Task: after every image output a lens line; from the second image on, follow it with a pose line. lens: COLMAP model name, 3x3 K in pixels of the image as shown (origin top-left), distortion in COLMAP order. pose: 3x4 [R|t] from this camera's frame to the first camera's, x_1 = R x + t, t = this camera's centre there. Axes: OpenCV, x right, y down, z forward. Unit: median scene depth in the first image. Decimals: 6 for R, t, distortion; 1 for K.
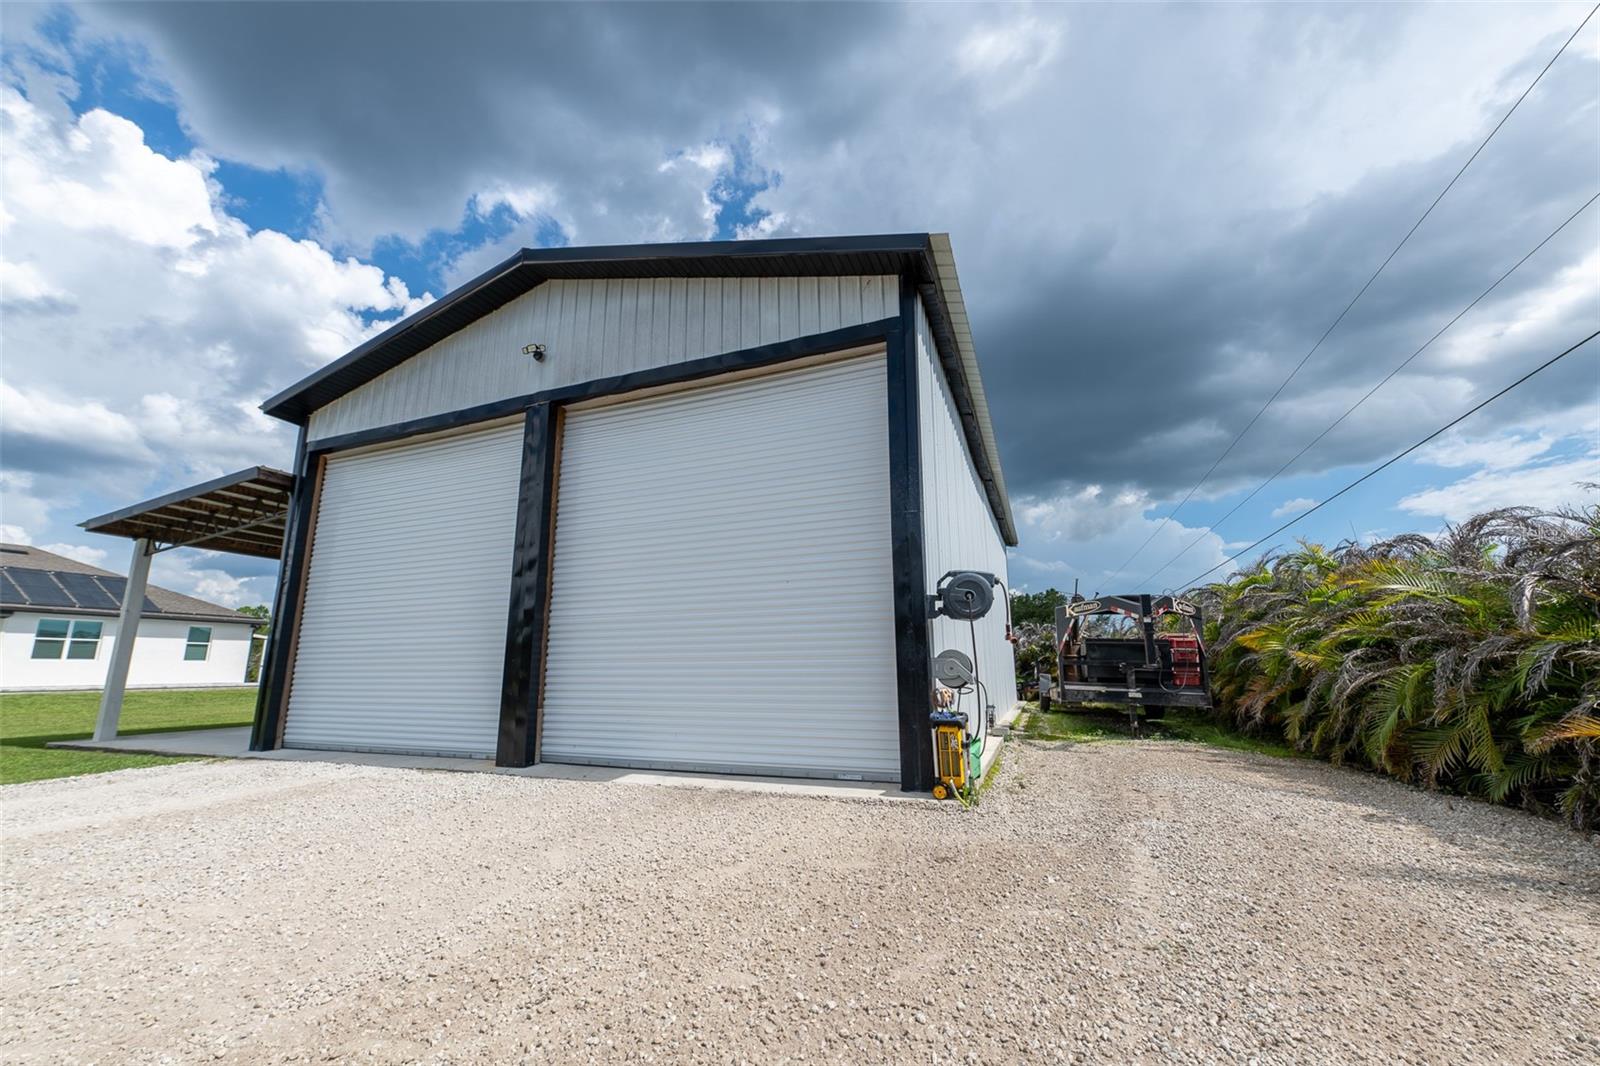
lens RADIAL K [[622.8, 0, 797.4], [0, 622.8, 538.0], [0, 0, 1]] dist [0.000746, -0.000048]
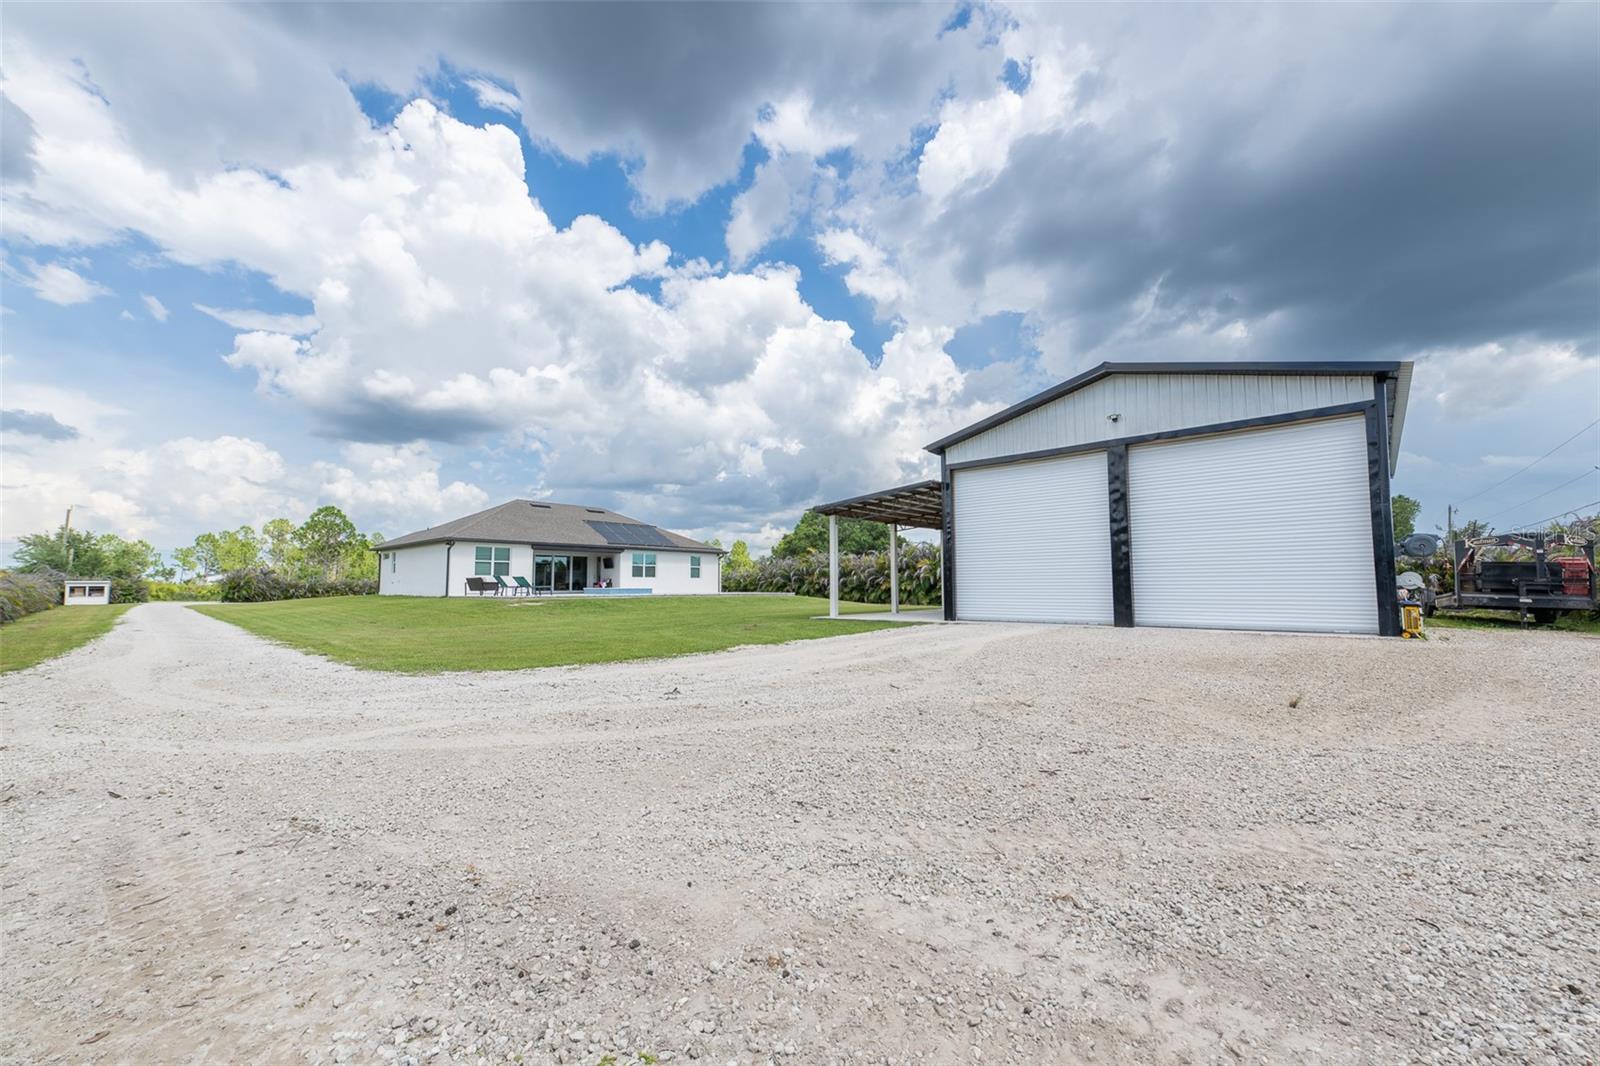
lens RADIAL K [[622.8, 0, 797.4], [0, 622.8, 538.0], [0, 0, 1]] dist [0.000746, -0.000048]
pose [[0.932708, -0.023041, -0.359894, -0.548059], [0.069218, 0.990840, 0.115951, -0.189623], [0.353926, -0.133060, 0.925760, -0.984571]]
